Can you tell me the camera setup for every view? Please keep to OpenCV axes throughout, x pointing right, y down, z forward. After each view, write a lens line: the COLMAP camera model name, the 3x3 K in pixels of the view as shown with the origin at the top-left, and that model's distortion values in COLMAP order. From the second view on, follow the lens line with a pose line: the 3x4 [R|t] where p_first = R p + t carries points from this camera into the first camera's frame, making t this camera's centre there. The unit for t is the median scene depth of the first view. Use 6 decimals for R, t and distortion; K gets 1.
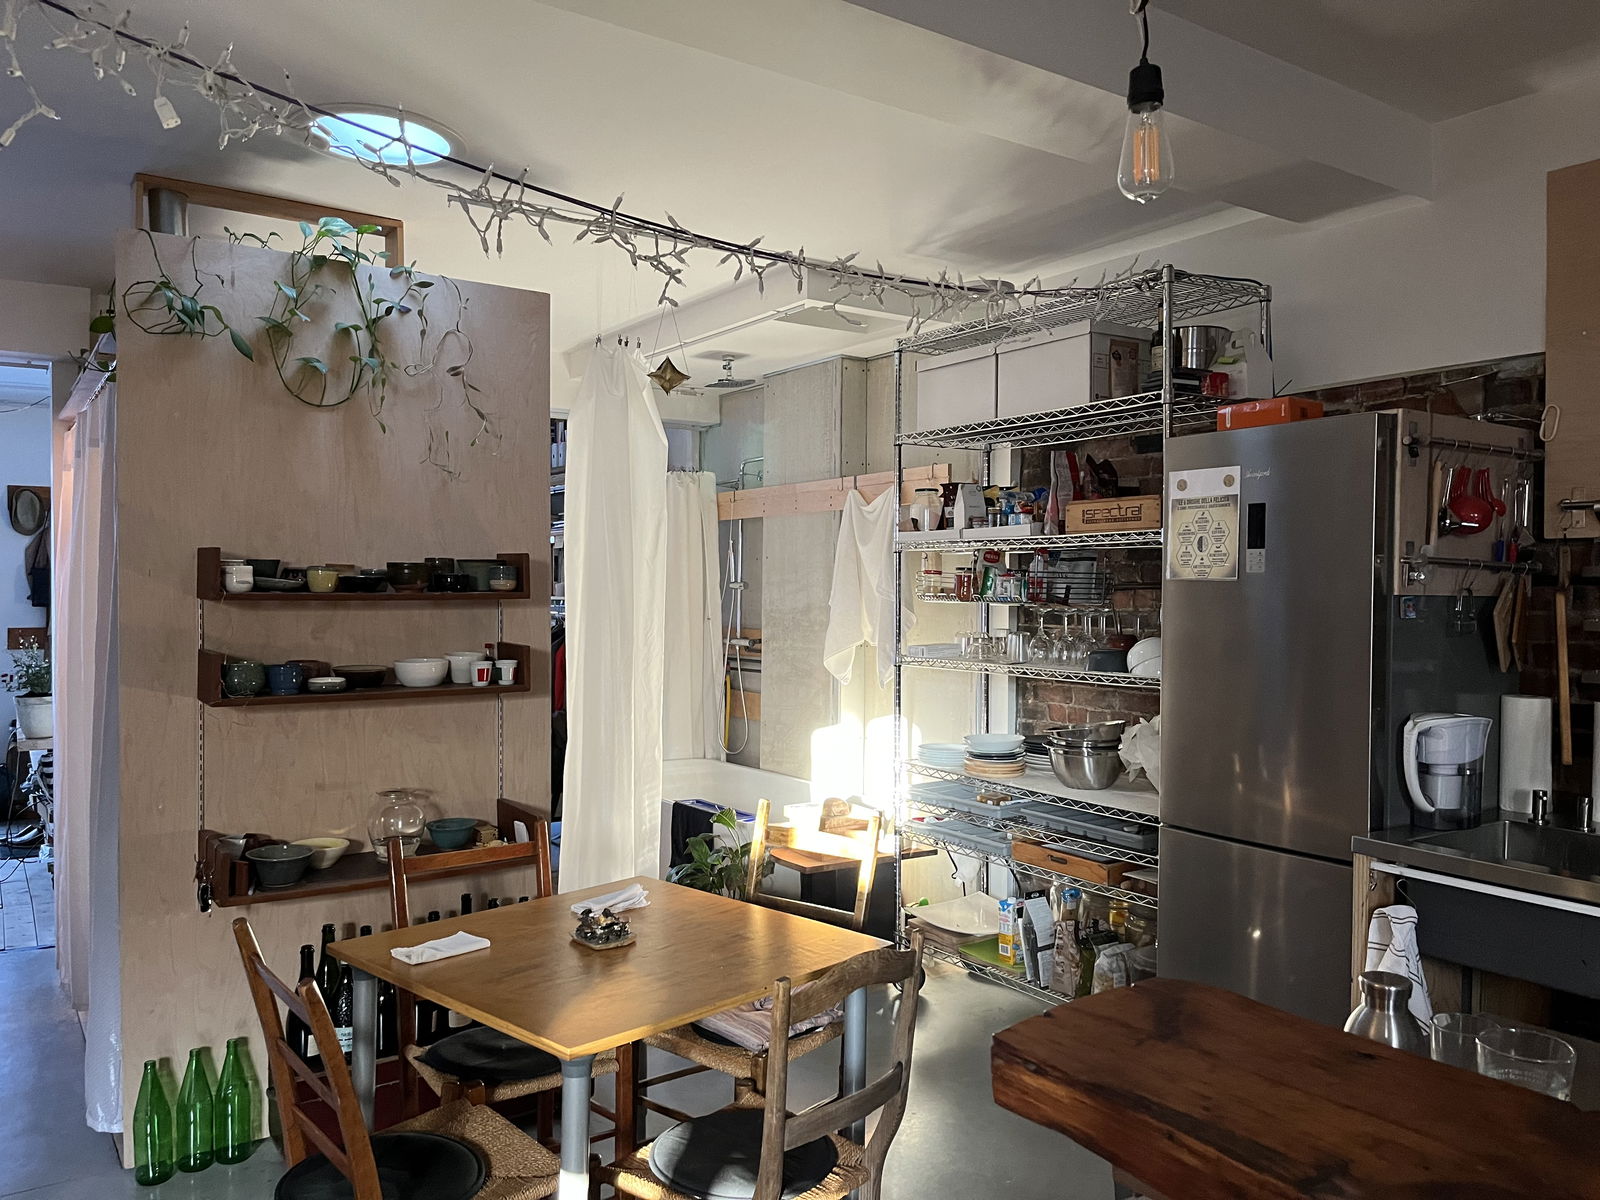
lens RADIAL K [[1206.0, 0, 796.9], [0, 1206.0, 598.2], [0, 0, 1]] dist [-0.012442, -0.027291]
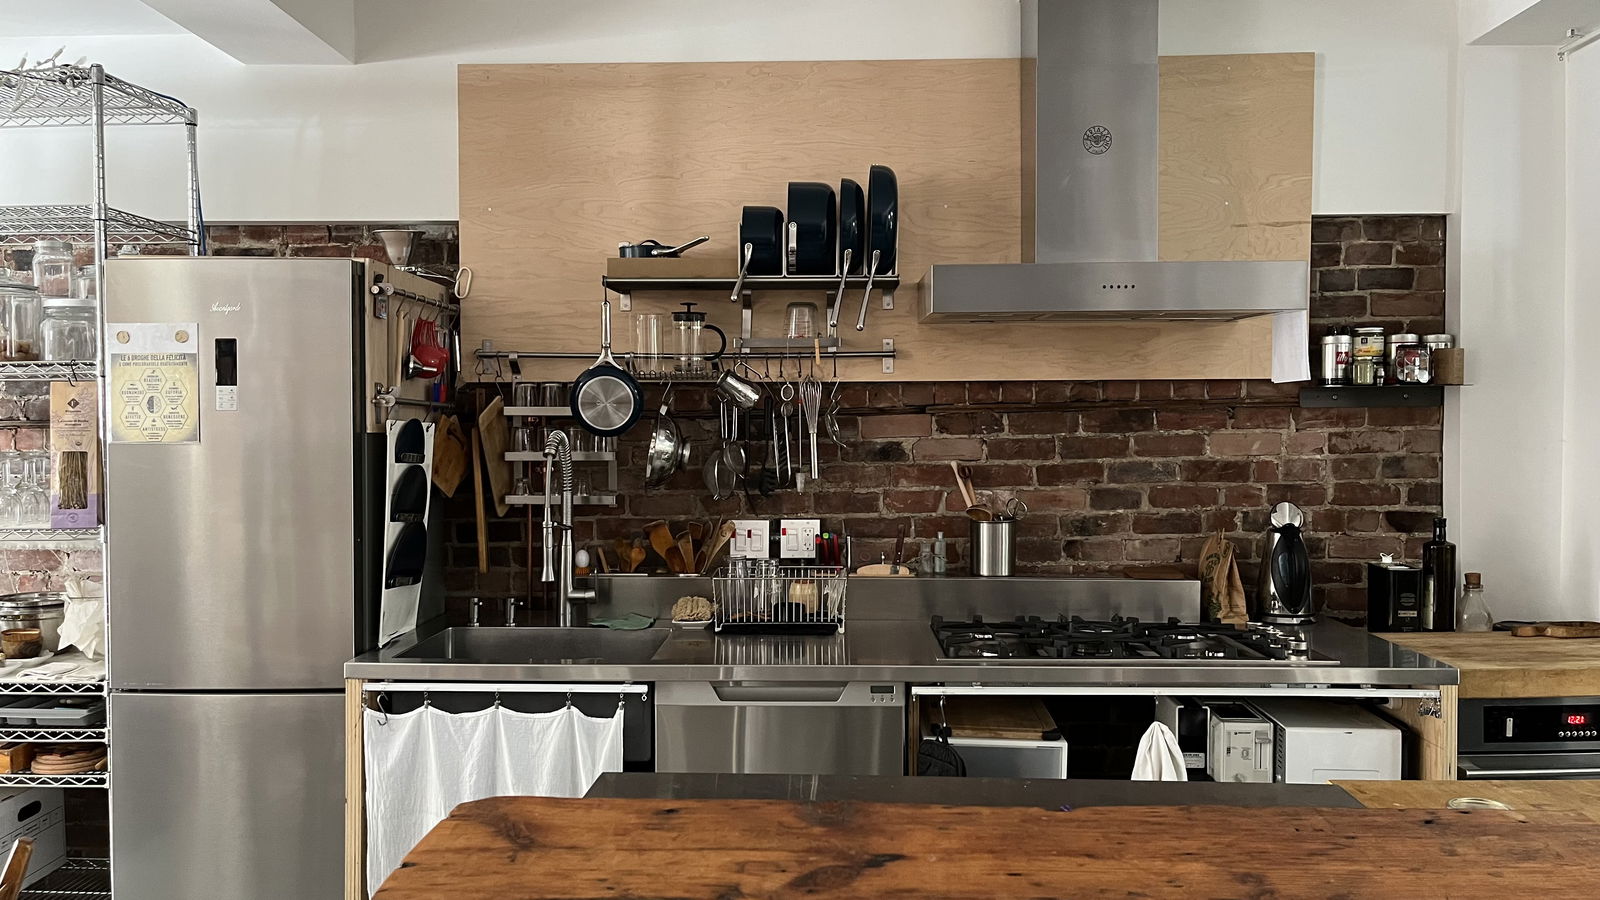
lens RADIAL K [[1209.2, 0, 798.2], [0, 1209.2, 445.1], [0, 0, 1]] dist [0.036483, -0.002014]
pose [[0.578265, -0.019738, 0.815610, -0.145541], [0.011416, 0.999805, 0.016101, -0.004393], [-0.815769, 0.000001, 0.578377, 0.053490]]
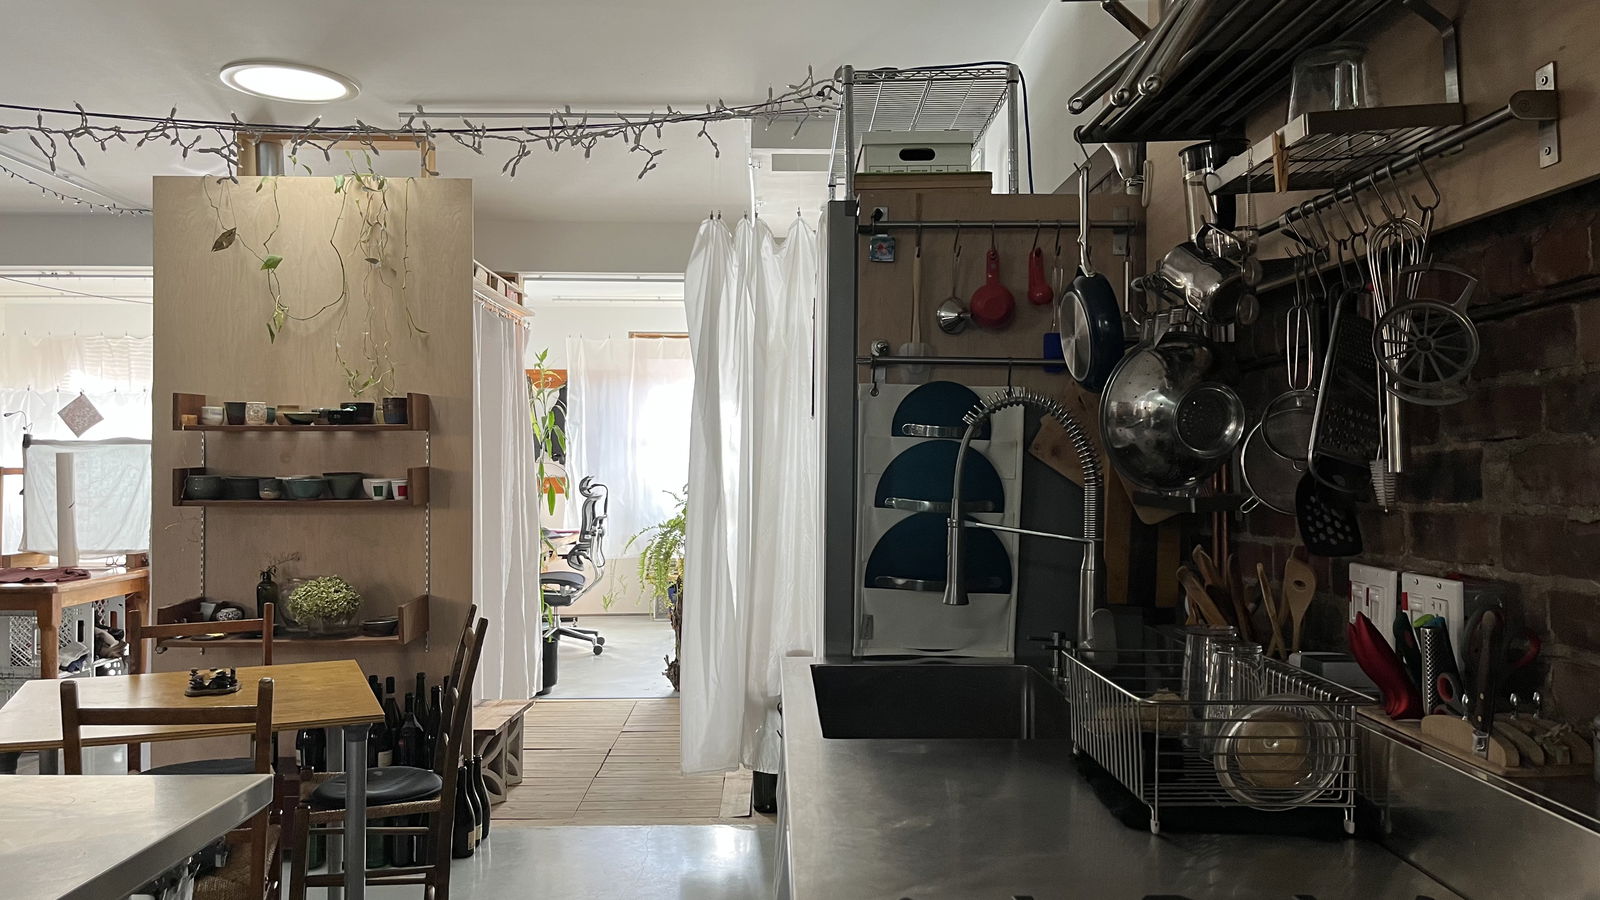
lens RADIAL K [[1209.2, 0, 798.7], [0, 1209.2, 450.8], [0, 0, 1]] dist [0.036483, -0.002014]
pose [[0.839374, -0.006940, -0.543511, 0.842719], [-0.001714, 0.999880, -0.015414, 0.044186], [0.543552, 0.013869, 0.839261, 0.187527]]
